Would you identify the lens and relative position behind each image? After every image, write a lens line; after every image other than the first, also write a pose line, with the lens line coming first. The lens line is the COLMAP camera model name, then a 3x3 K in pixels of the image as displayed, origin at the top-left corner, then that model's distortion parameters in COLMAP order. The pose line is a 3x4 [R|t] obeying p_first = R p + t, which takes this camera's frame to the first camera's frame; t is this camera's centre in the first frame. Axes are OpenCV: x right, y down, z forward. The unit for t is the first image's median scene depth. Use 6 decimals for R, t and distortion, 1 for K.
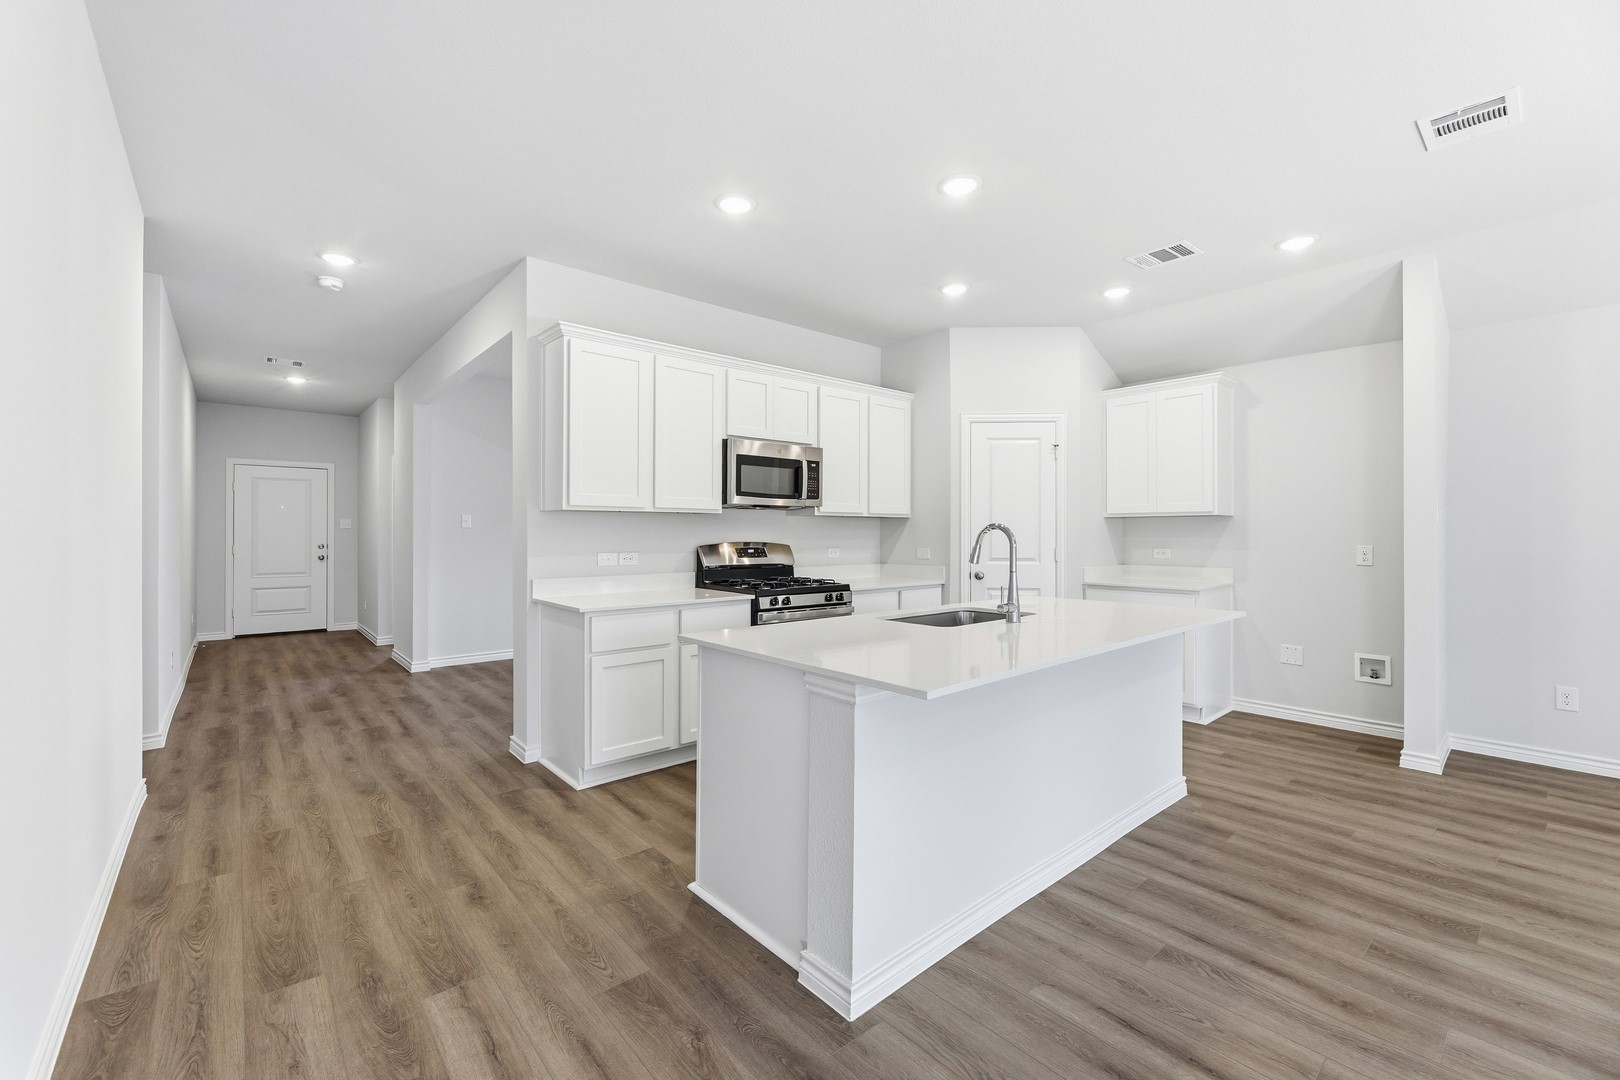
lens RADIAL K [[653.1, 0, 809.3], [0, 653.1, 534.5], [0, 0, 1]] dist [0.000800, -0.000486]
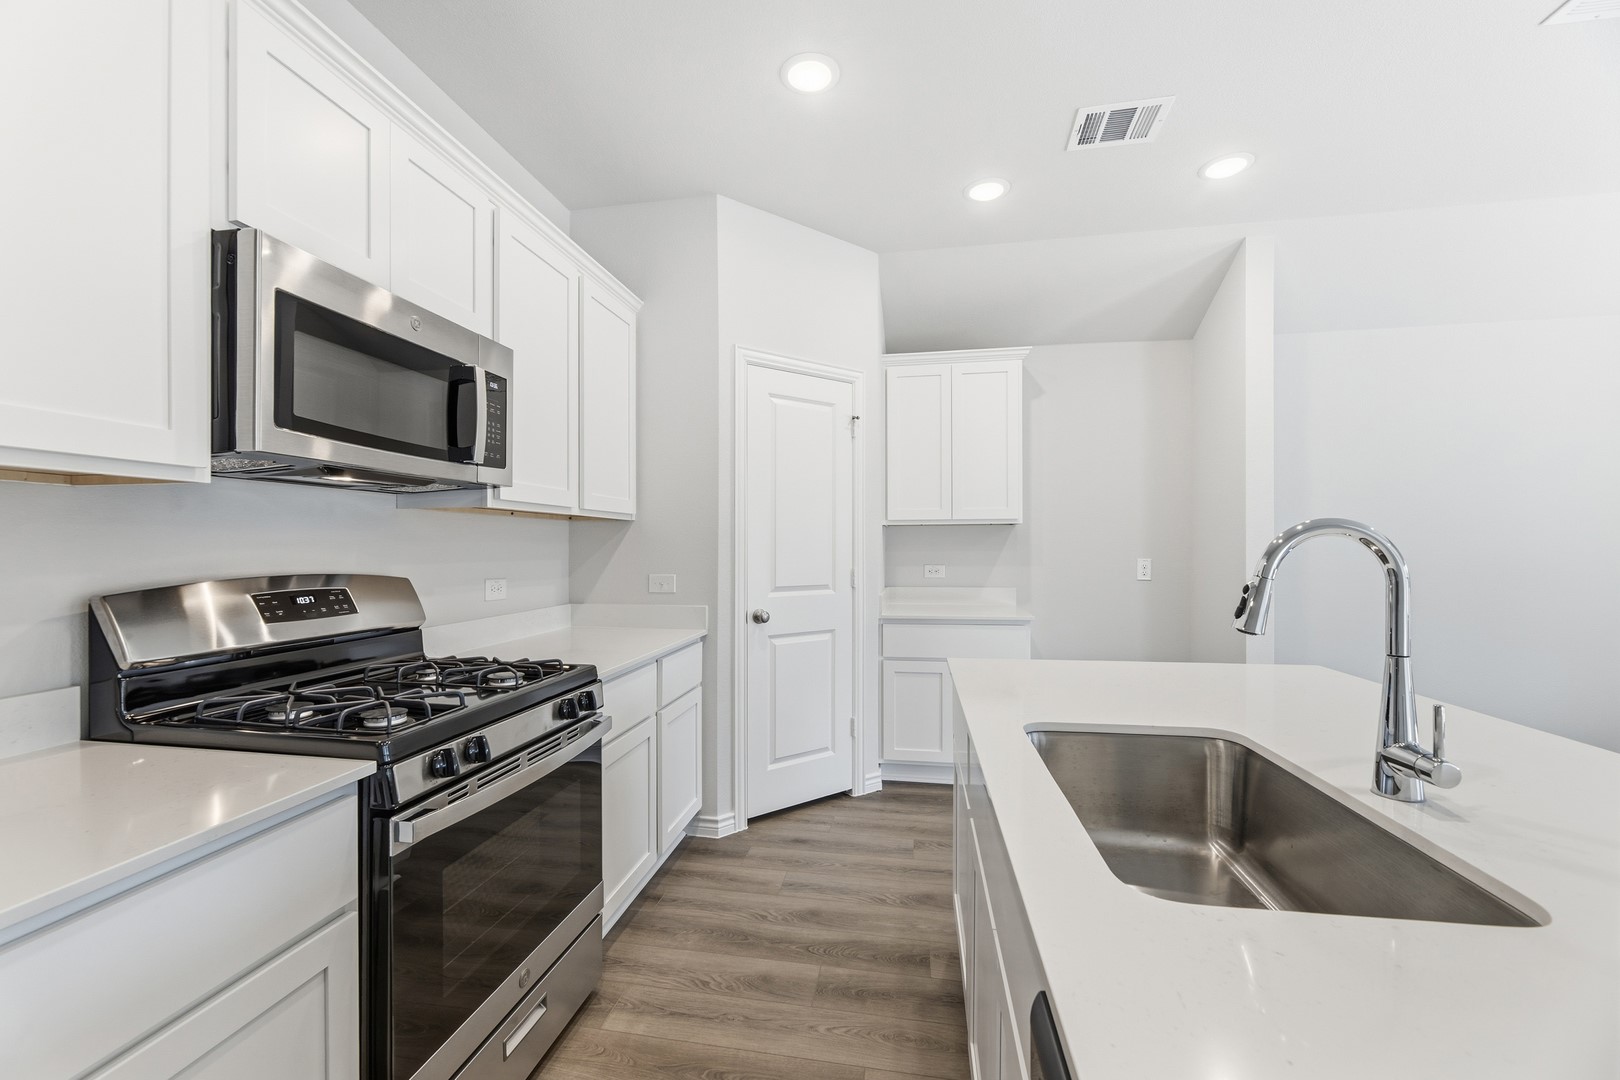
lens RADIAL K [[653.1, 0, 799.1], [0, 653.1, 545.7], [0, 0, 1]] dist [0.000800, -0.000486]
pose [[0.789326, -0.003902, 0.613962, -0.095727], [0.007458, 0.999967, -0.003233, -0.001640], [-0.613929, 0.007131, 0.789329, 0.551980]]
